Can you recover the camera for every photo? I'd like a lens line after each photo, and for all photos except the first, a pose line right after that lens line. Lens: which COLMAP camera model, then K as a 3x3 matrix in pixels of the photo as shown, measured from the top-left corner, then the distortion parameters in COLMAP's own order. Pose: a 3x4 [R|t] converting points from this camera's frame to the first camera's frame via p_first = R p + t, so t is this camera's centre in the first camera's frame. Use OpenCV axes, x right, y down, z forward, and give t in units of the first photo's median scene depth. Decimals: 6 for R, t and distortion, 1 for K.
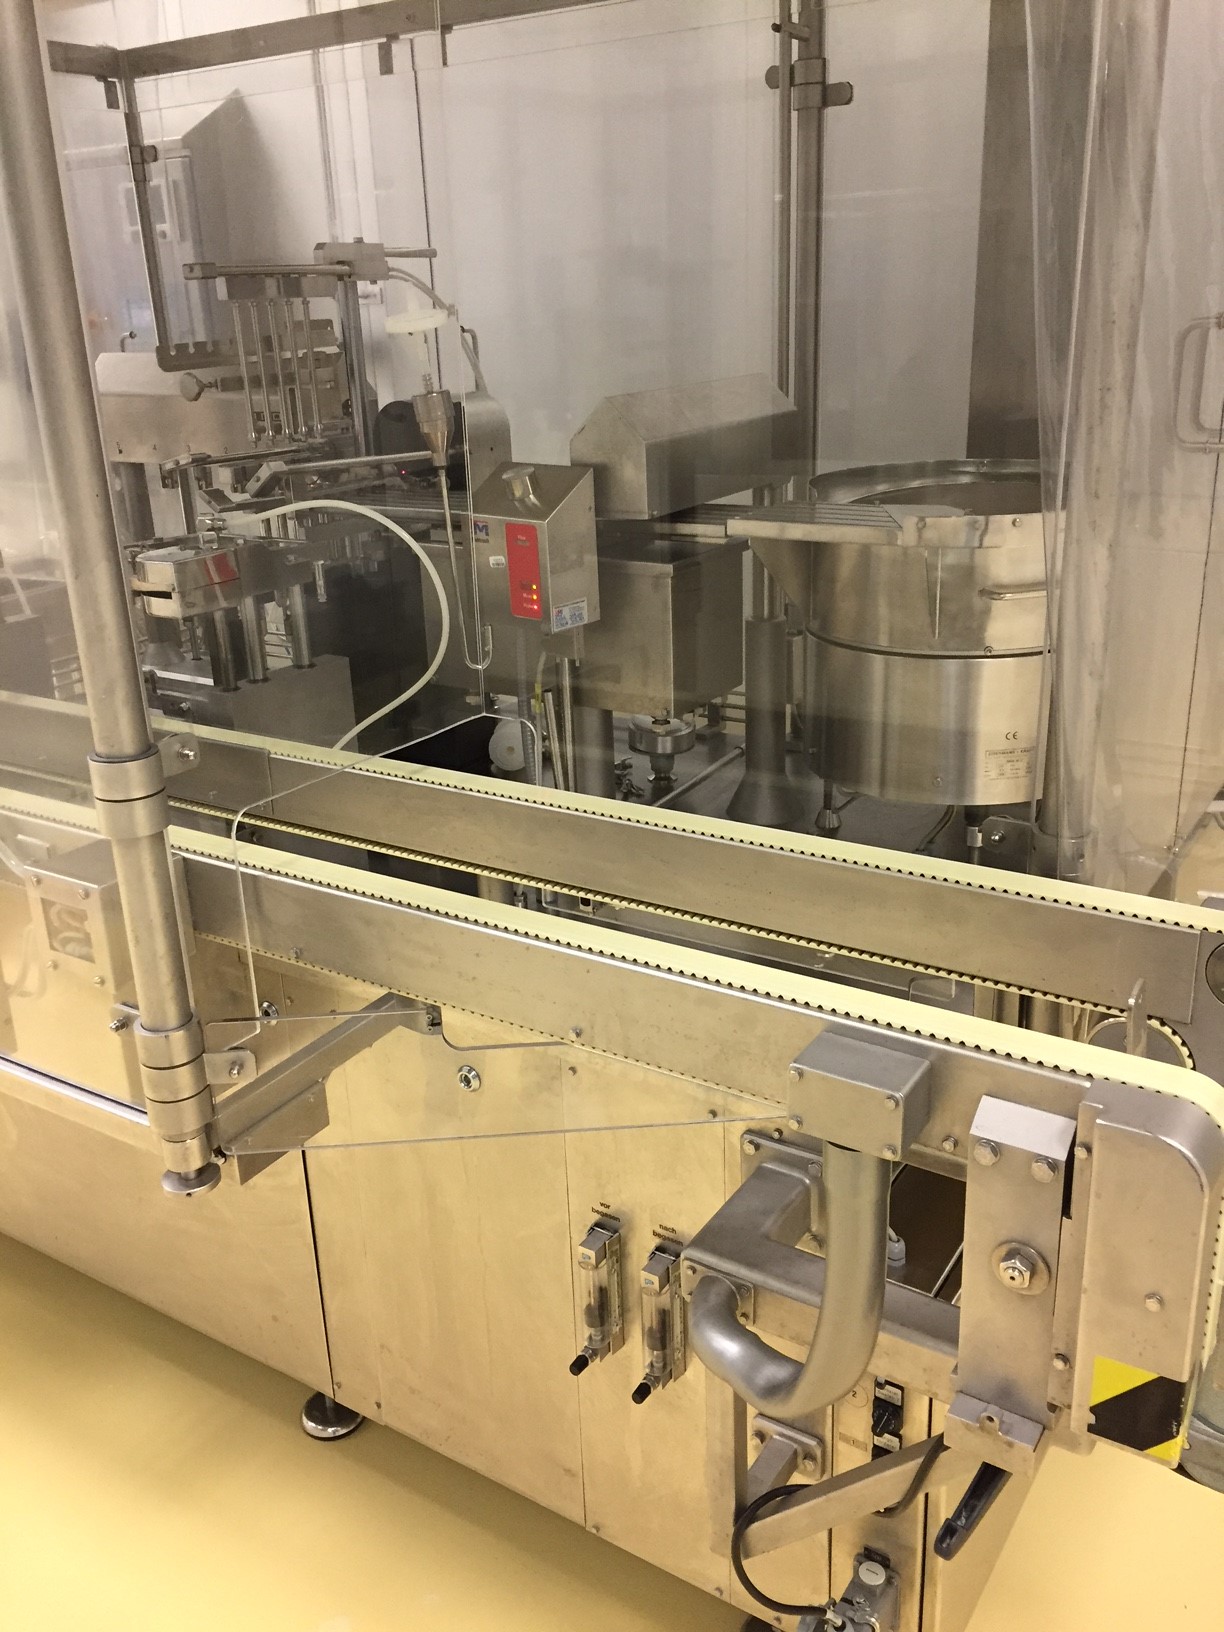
lens RADIAL K [[1394.9, 0, 612.0], [0, 1394.9, 816.0], [0, 0, 1]] dist [0.080797, -0.095391]
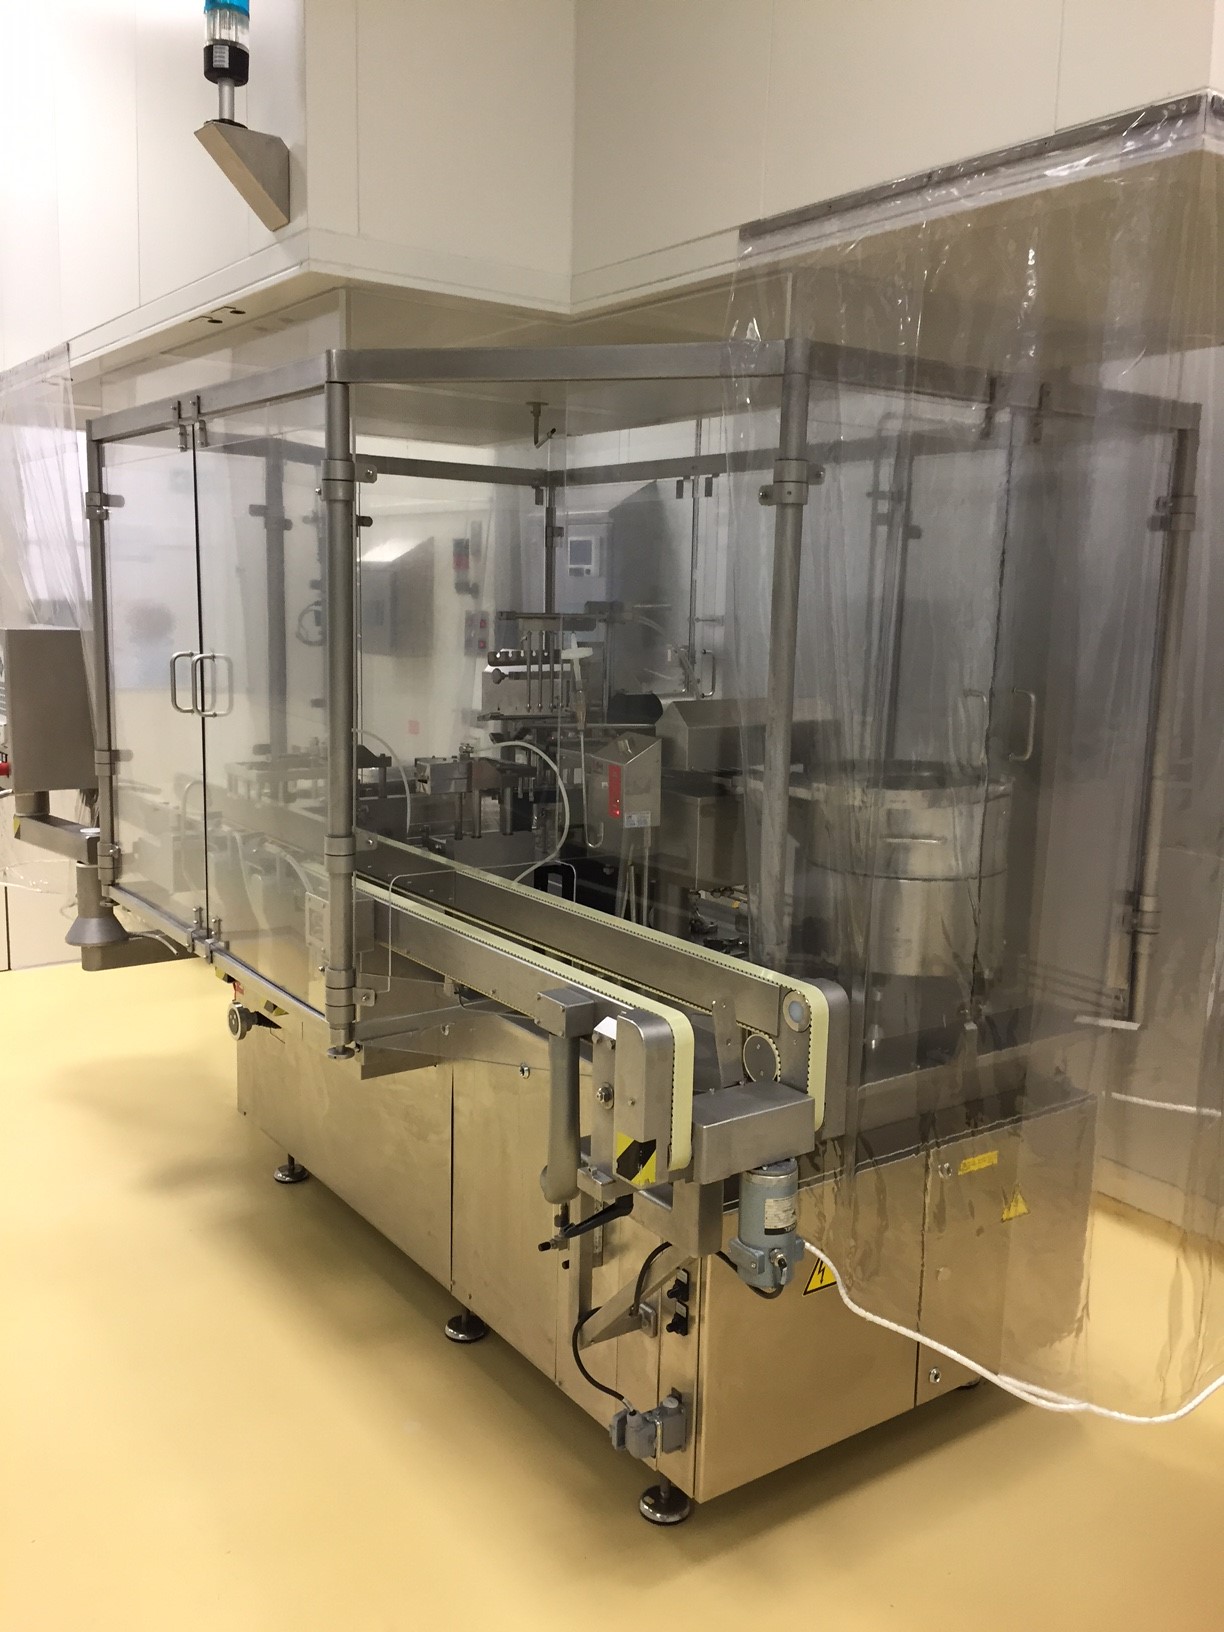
lens RADIAL K [[1394.9, 0, 612.0], [0, 1394.9, 816.0], [0, 0, 1]] dist [0.080797, -0.095391]
pose [[0.926865, 0.118664, -0.356146, 0.561756], [-0.184352, 0.970325, -0.156470, 0.129024], [0.327011, 0.210683, 0.921237, -0.607735]]
